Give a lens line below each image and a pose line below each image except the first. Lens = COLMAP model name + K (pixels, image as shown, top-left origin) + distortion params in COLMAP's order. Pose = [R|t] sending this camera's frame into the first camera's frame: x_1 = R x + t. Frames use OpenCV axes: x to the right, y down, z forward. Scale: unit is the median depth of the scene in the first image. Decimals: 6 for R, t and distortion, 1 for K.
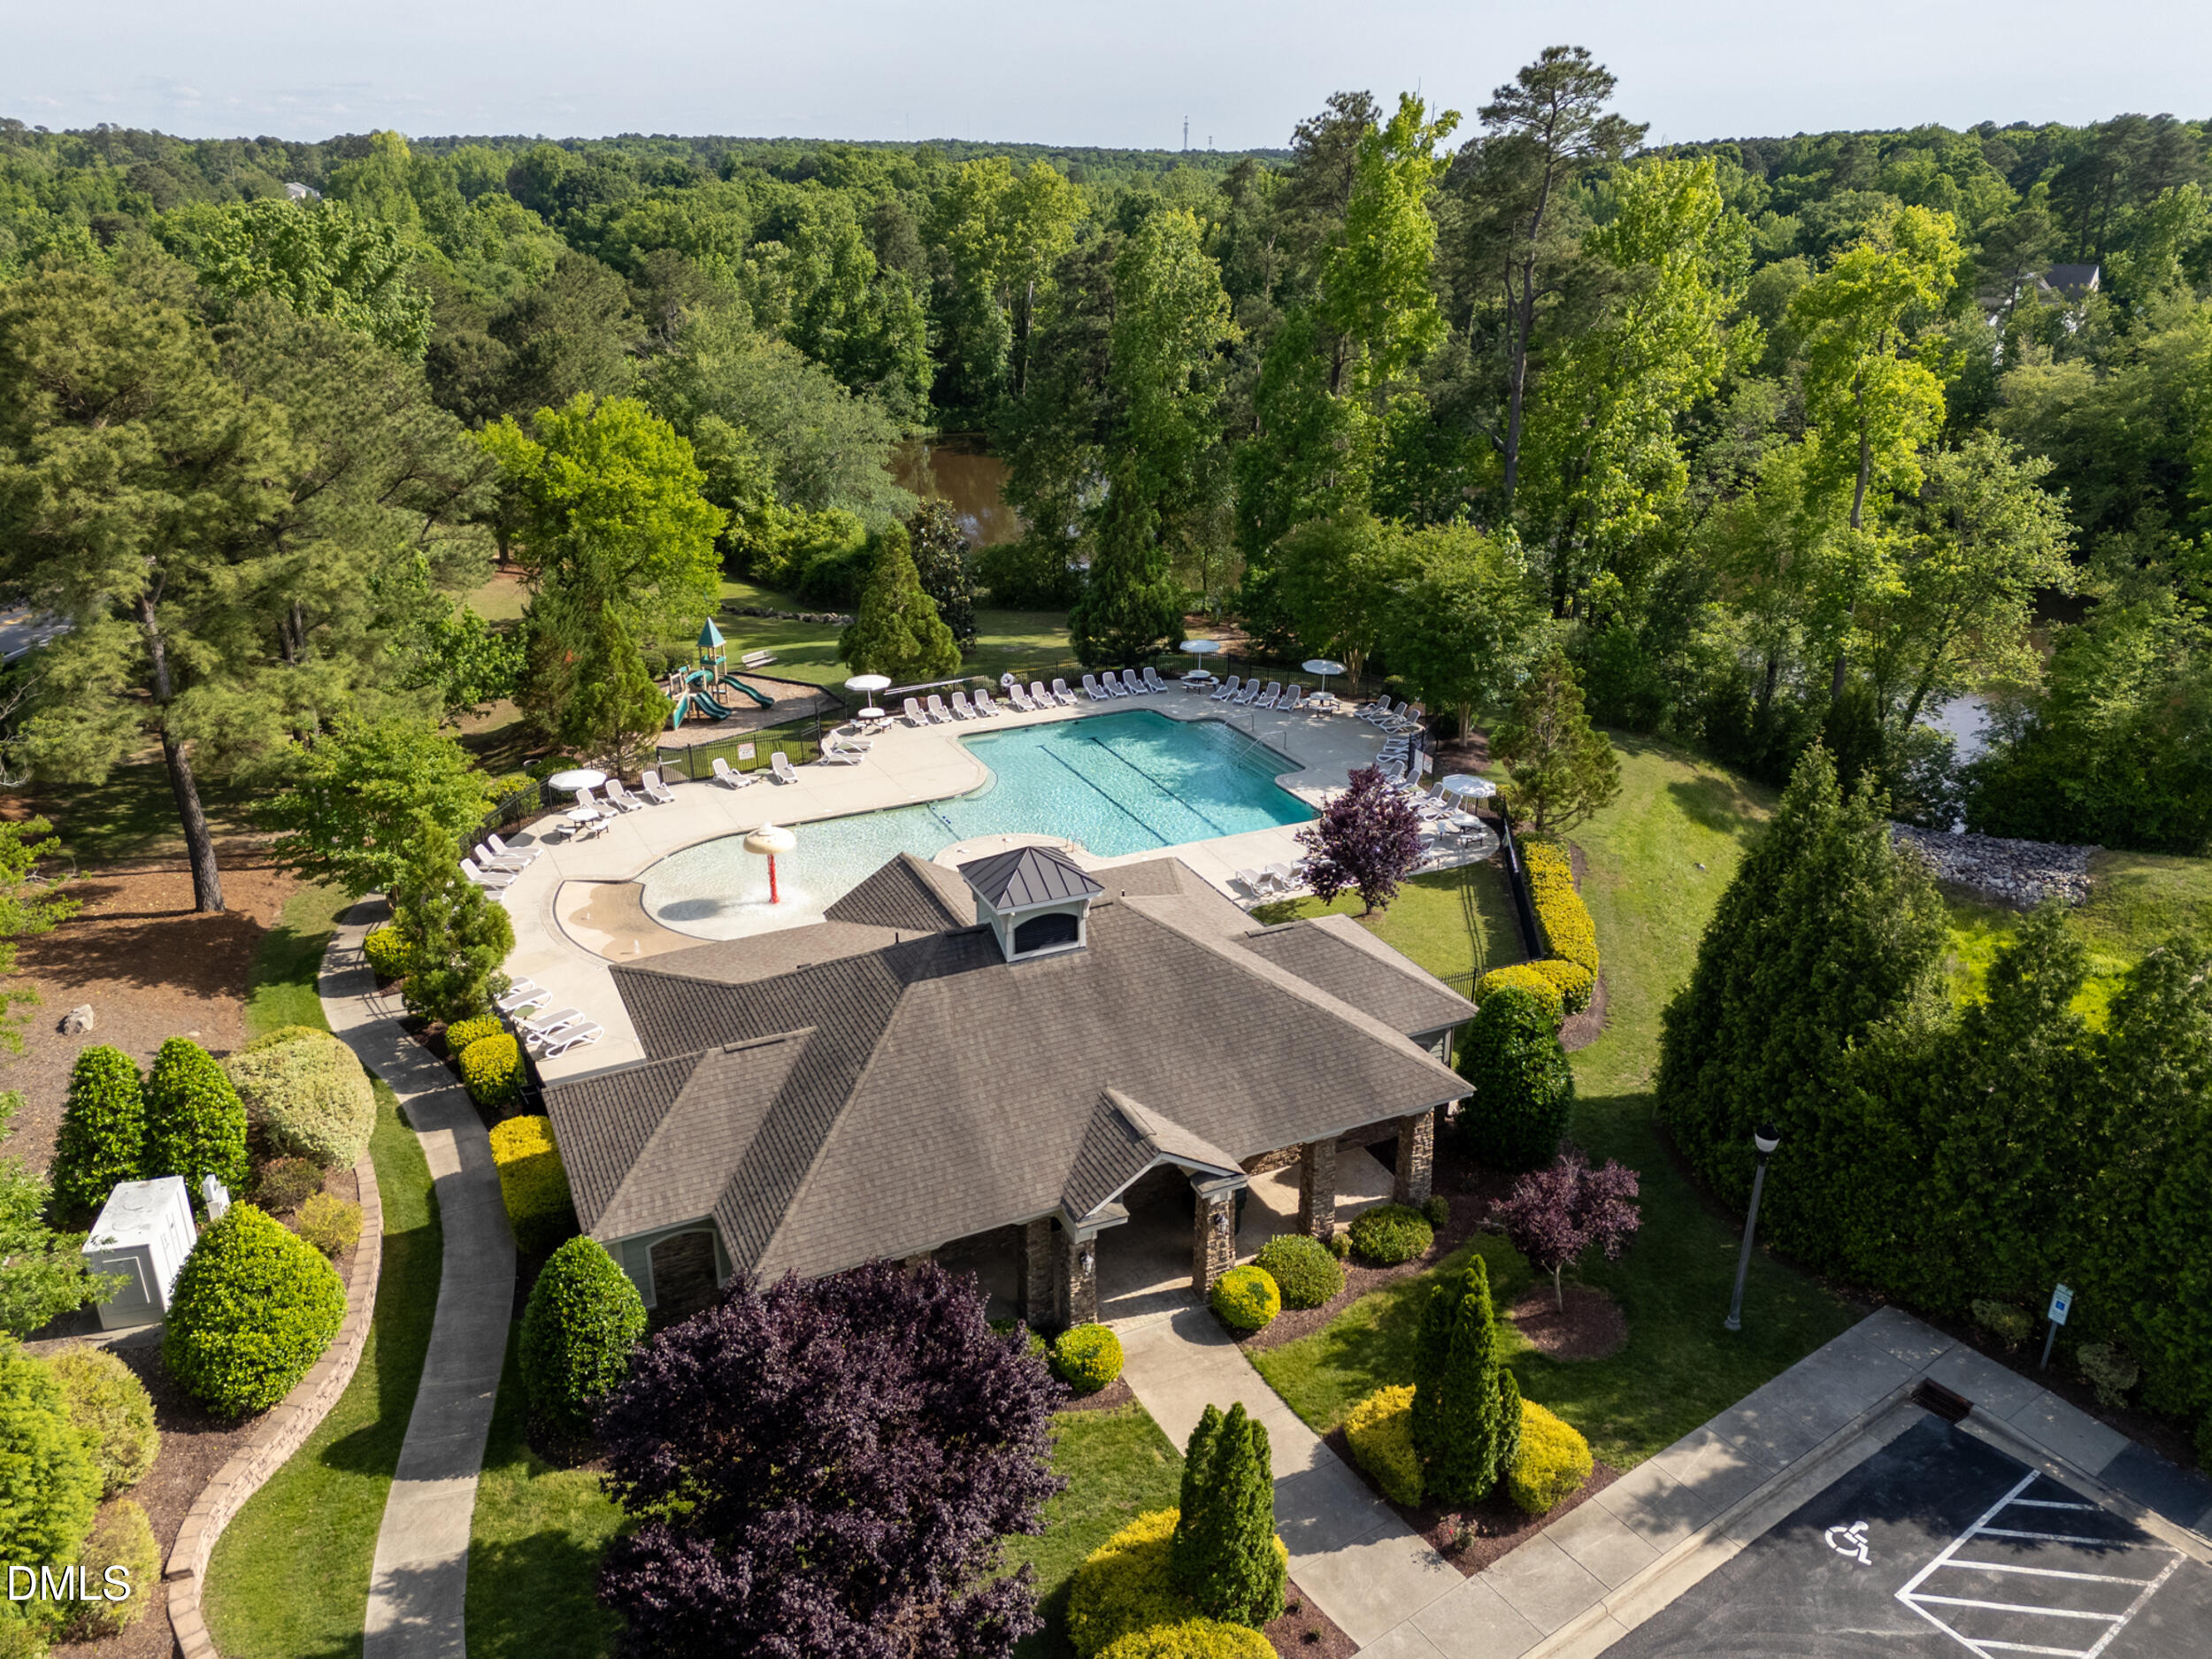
lens RADIAL K [[1650.9, 0, 1107.9], [0, 1650.9, 824.1], [0, 0, 1]] dist [0.057015, -0.037220]
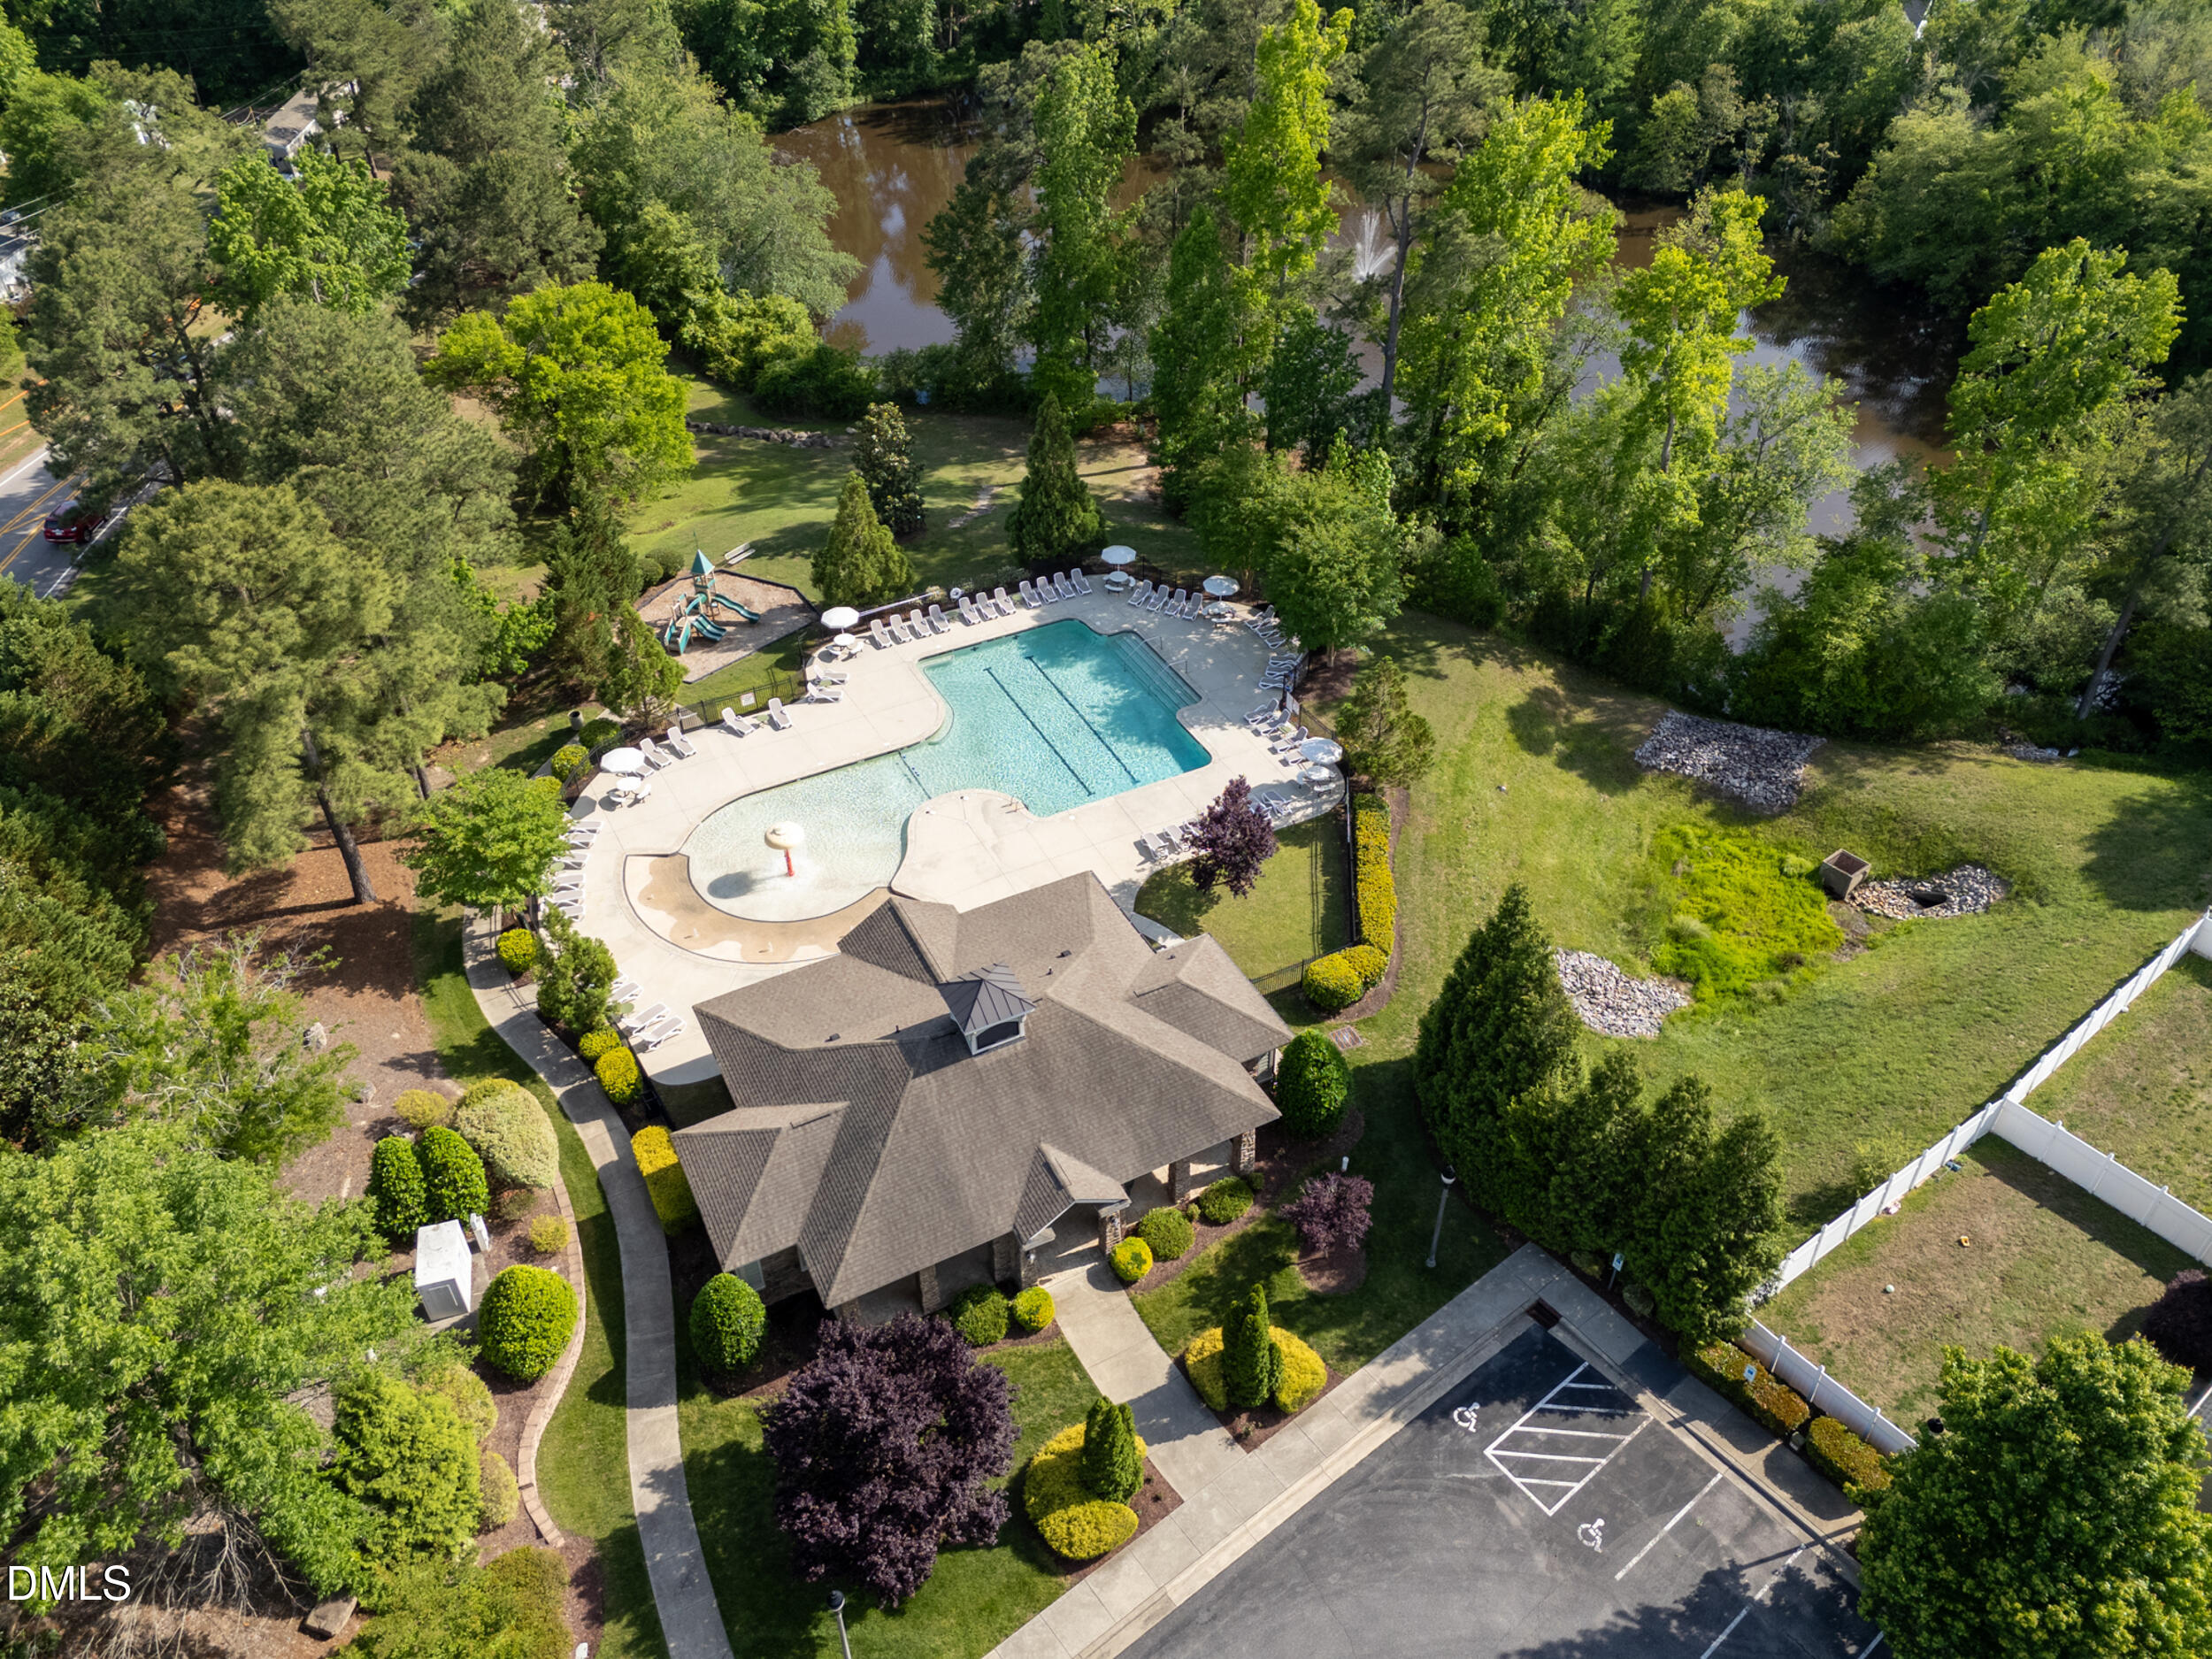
lens RADIAL K [[1650.9, 0, 1109.1], [0, 1650.9, 839.4], [0, 0, 1]] dist [0.057015, -0.037220]
pose [[0.999332, -0.029056, 0.022148, 0.037932], [0.021262, 0.955516, 0.294173, -0.574206], [-0.029710, -0.293505, 0.955496, -0.410876]]
